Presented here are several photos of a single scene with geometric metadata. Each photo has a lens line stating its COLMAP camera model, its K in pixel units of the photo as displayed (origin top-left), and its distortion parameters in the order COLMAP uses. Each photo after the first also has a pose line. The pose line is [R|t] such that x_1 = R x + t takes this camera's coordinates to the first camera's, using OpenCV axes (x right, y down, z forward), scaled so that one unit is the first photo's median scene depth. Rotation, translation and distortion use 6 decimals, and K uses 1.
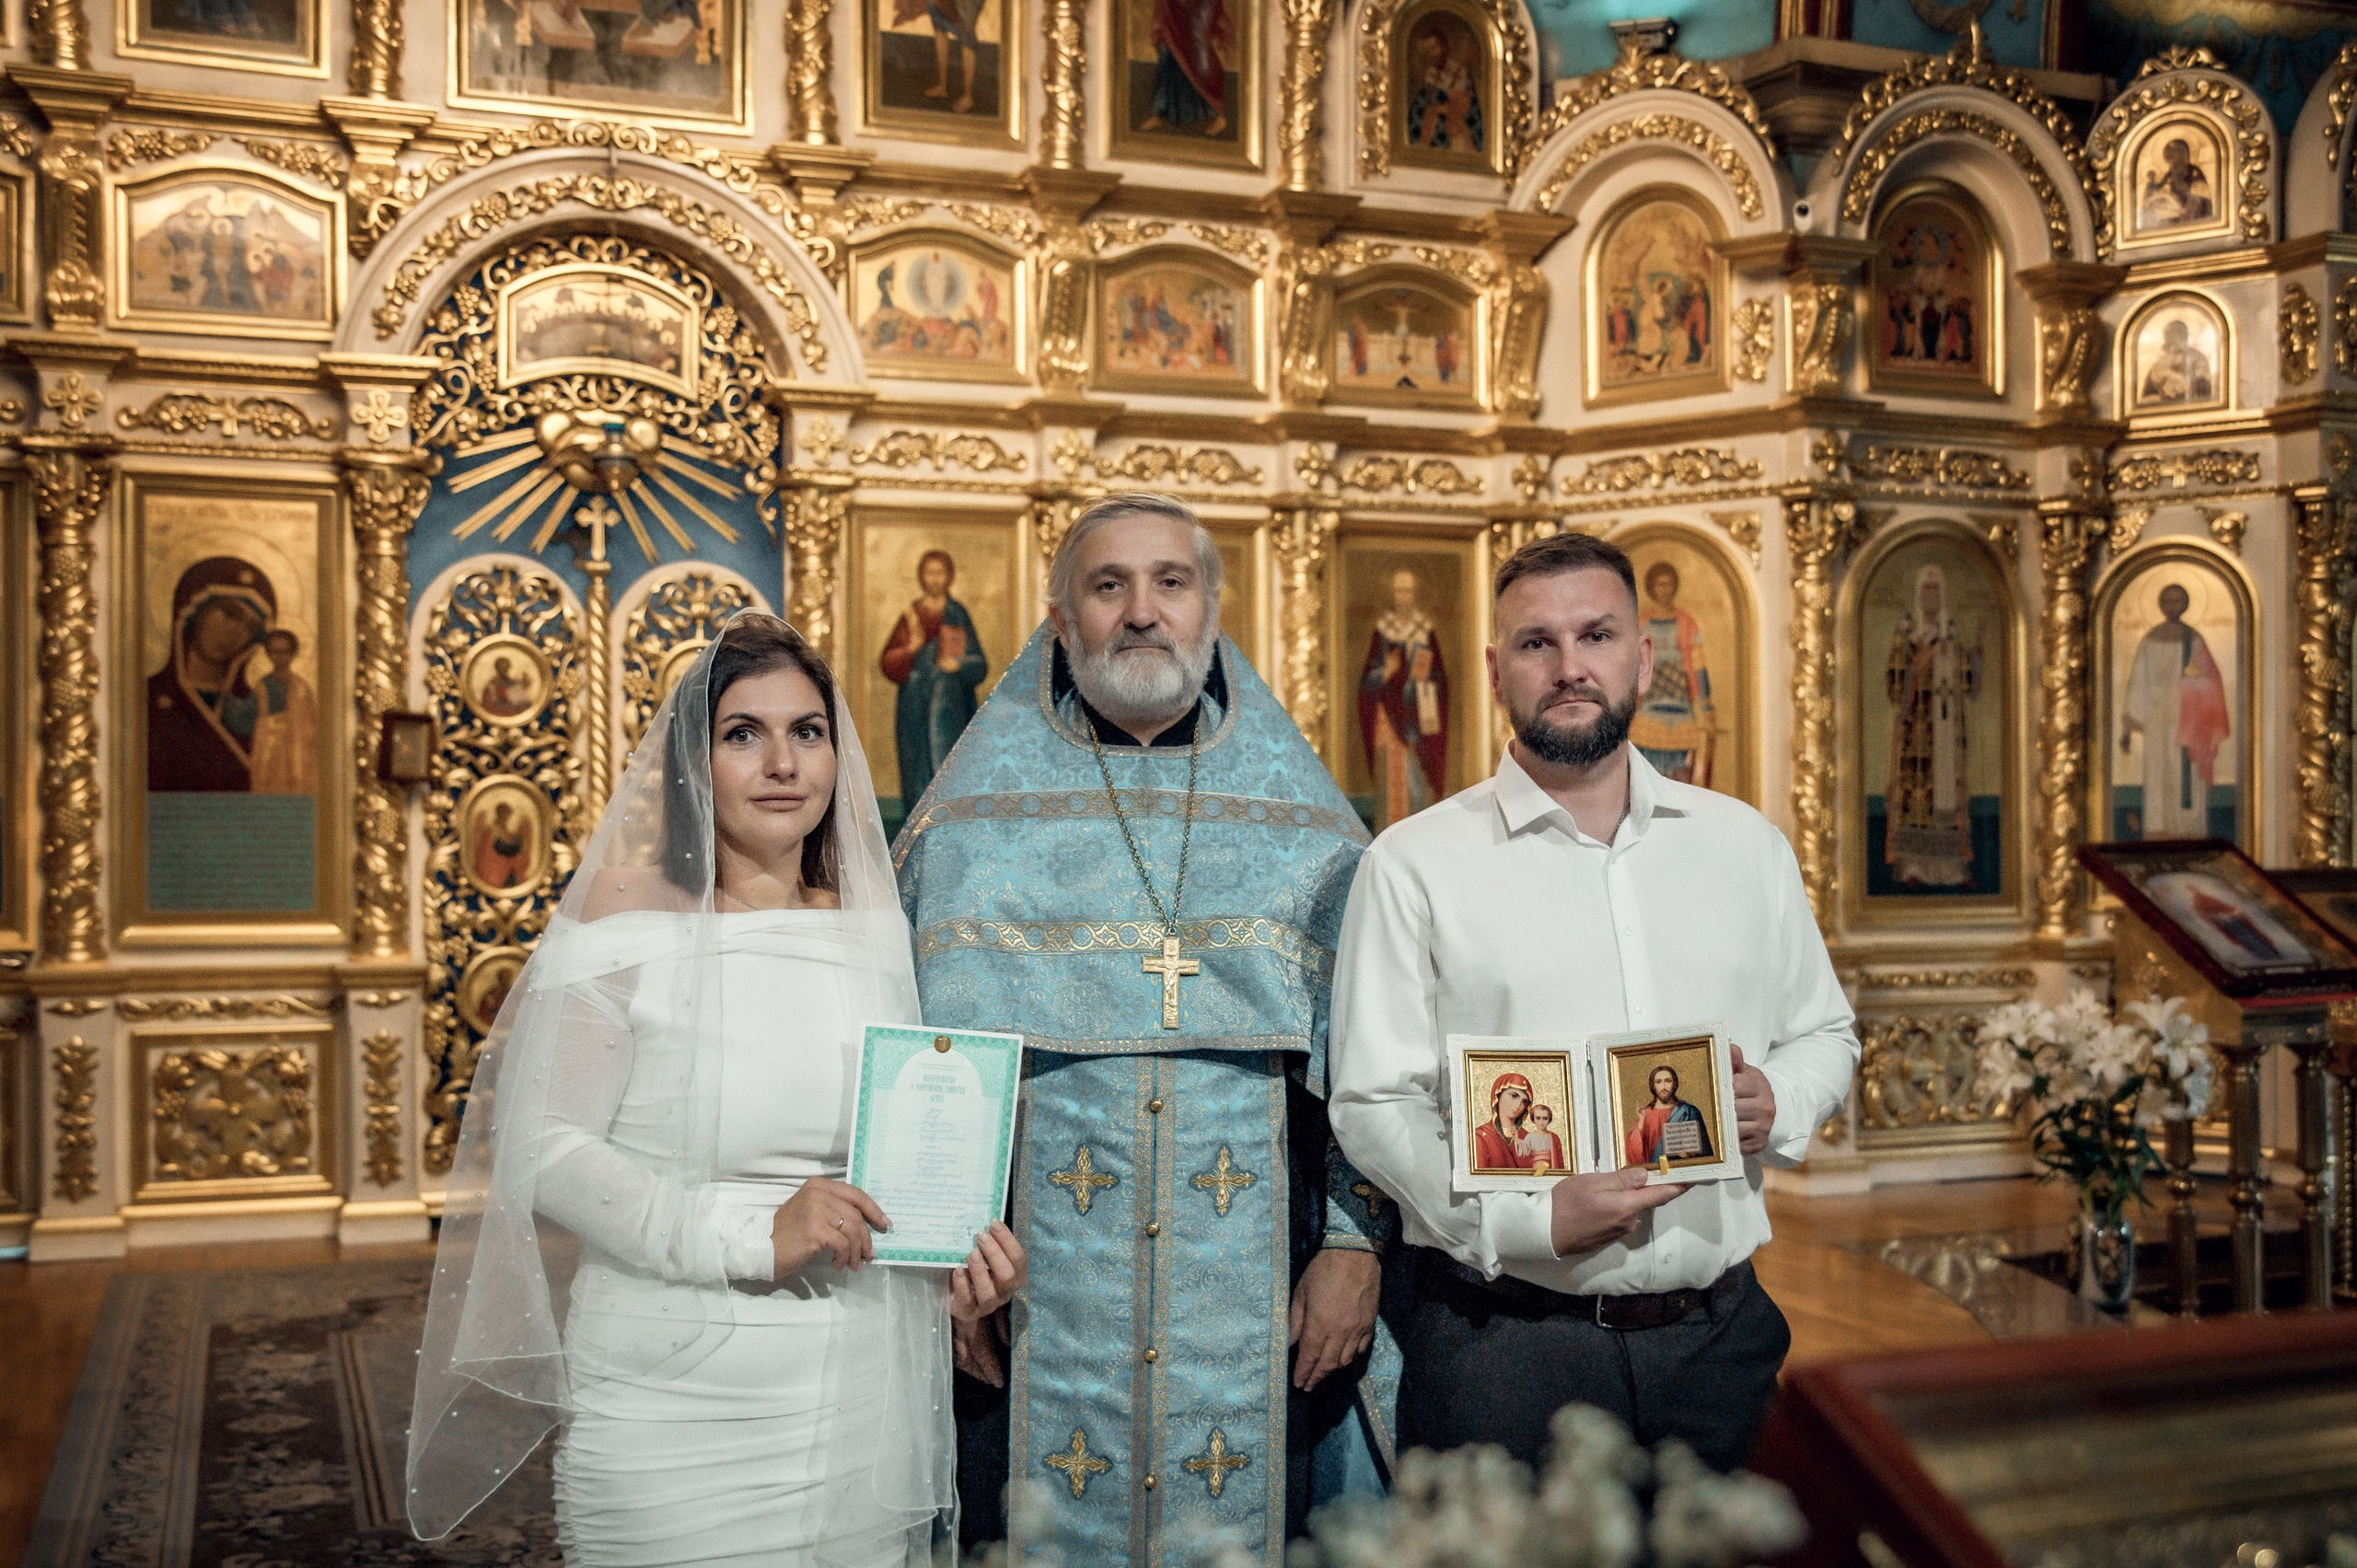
lens RADIAL K [[2730.8, 0, 1316.8], [0, 2730.8, 835.6], [0, 0, 1]] dist [-0.018797, 0.024172]
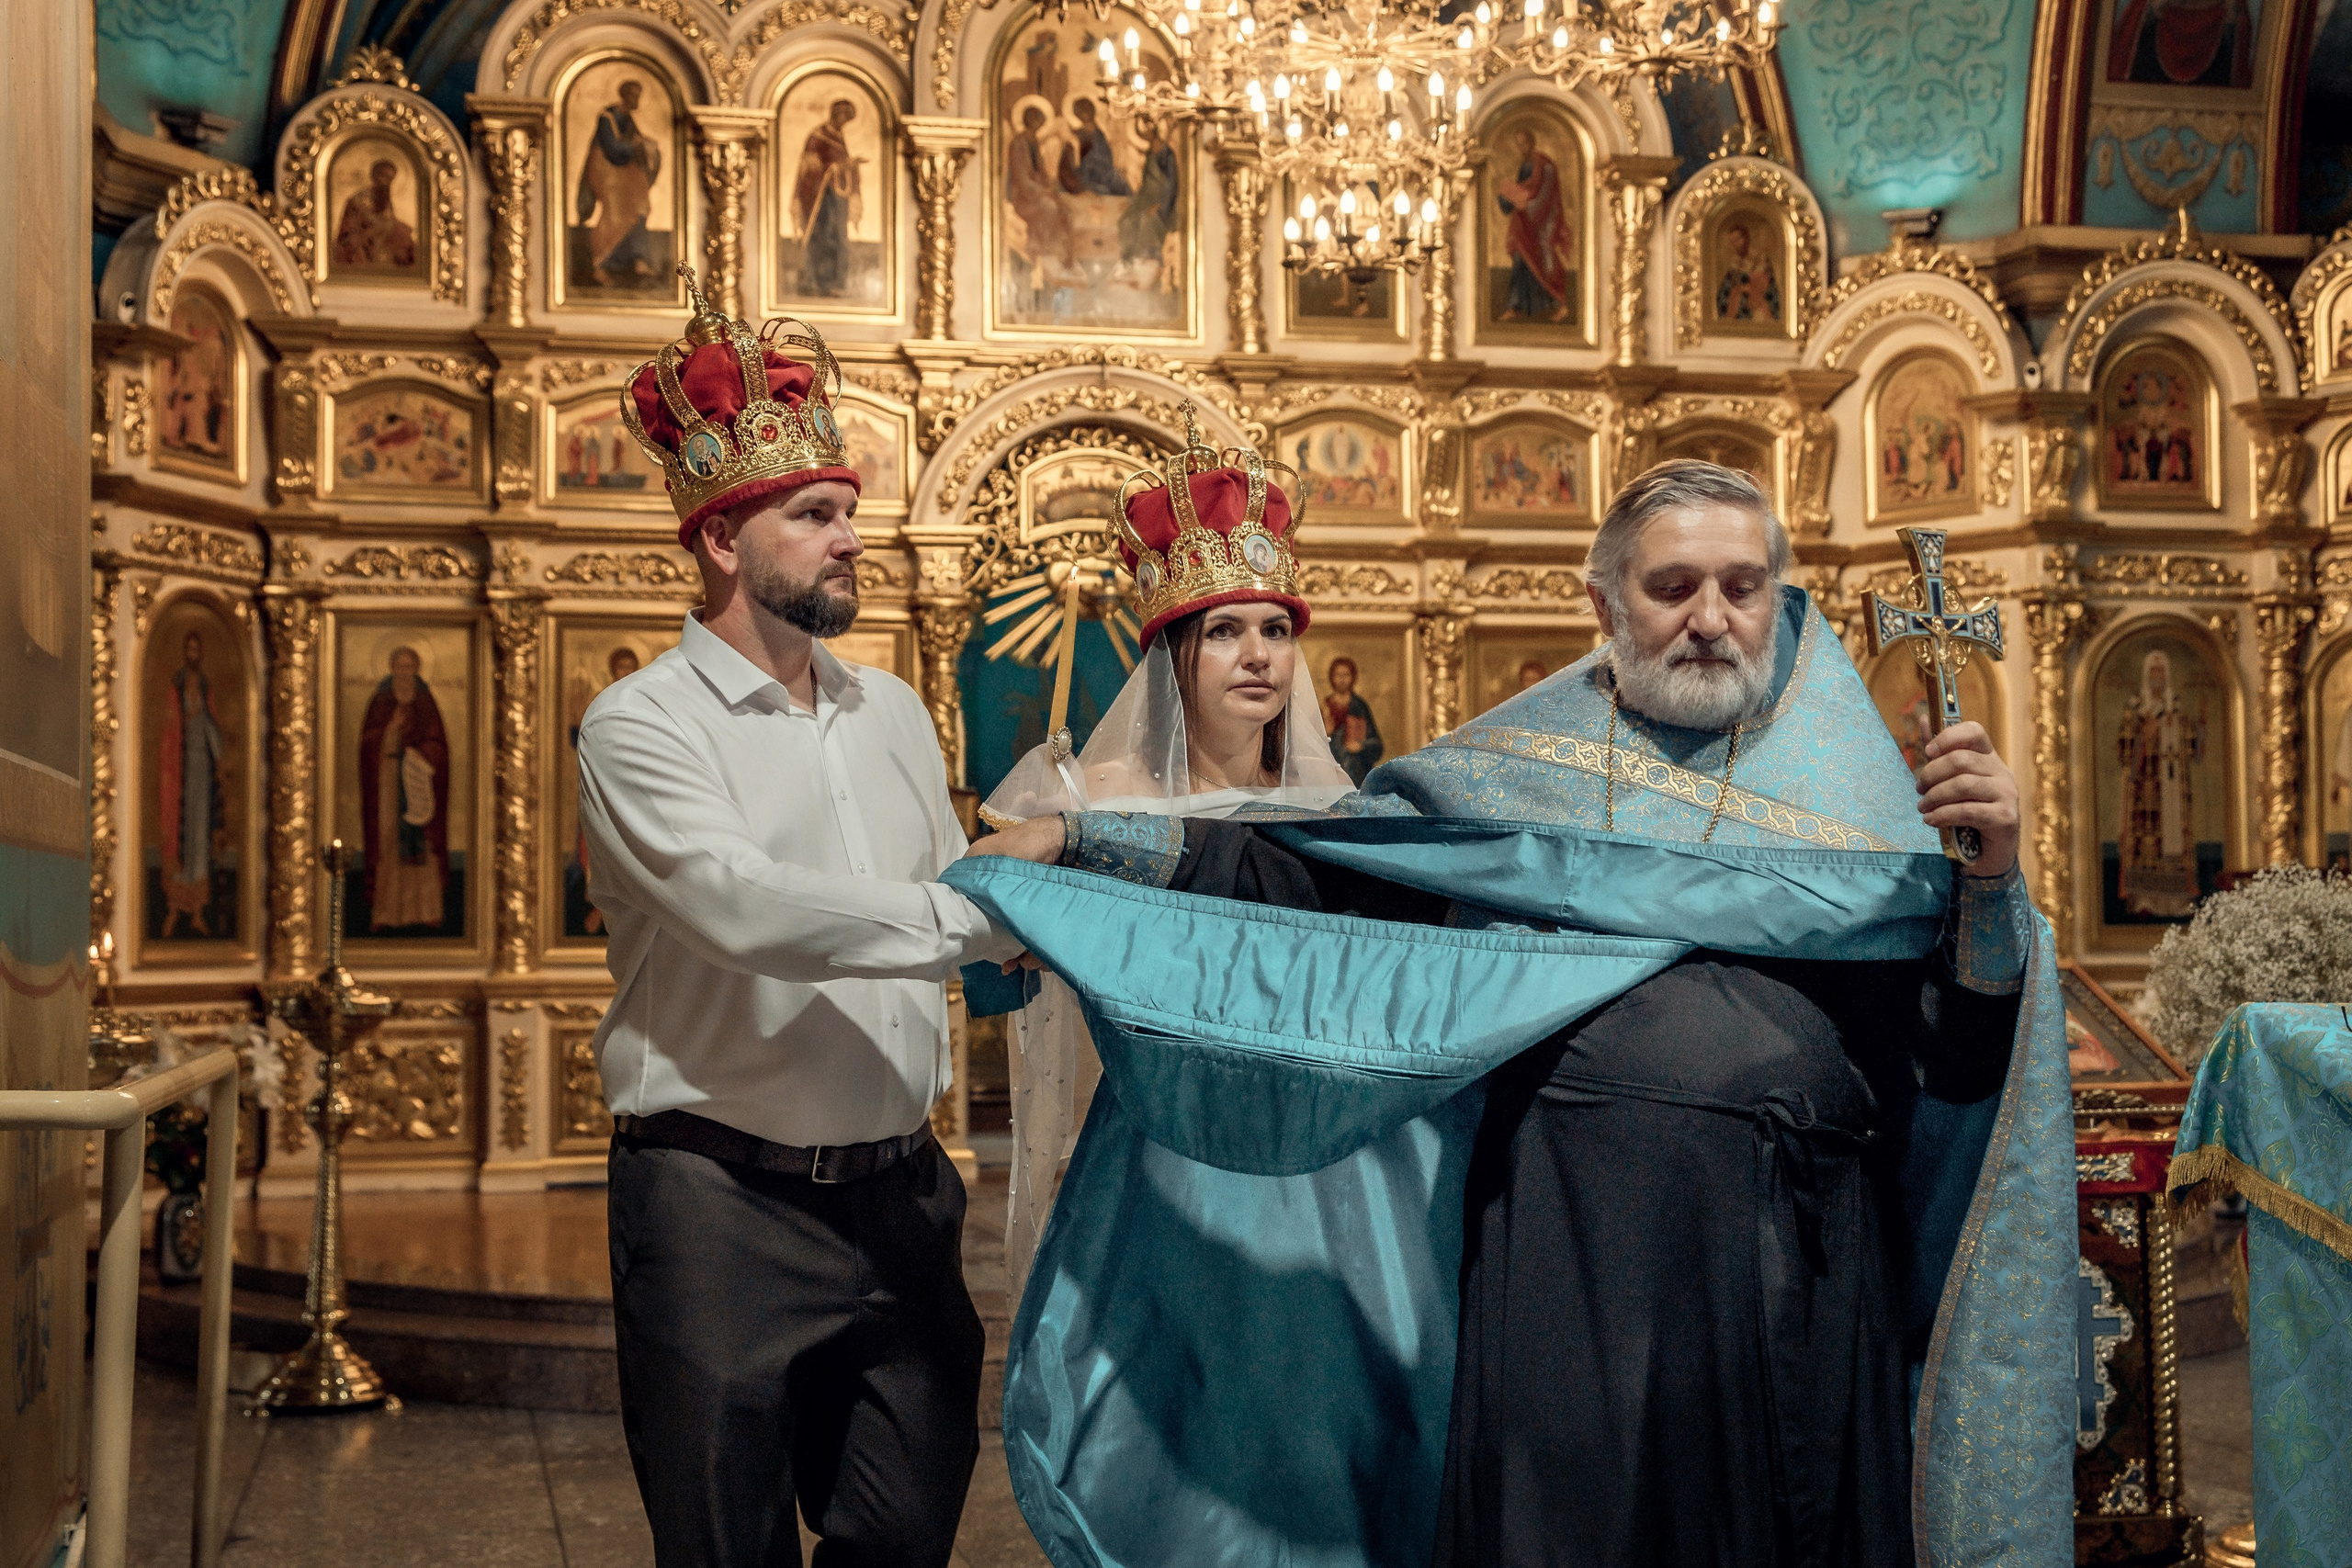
lens RADIAL K [[3407.6, 0, 1272.4], [0, 3407.6, 787.7], [0, 0, 1]] dist [0.047149, 0.056835]
pose [[0.989925, -0.010477, -0.141207, 0.052092], [0.004884, 0.999192, -0.039895, 0.020491], [0.141511, 0.038804, 0.989176, -0.570243]]
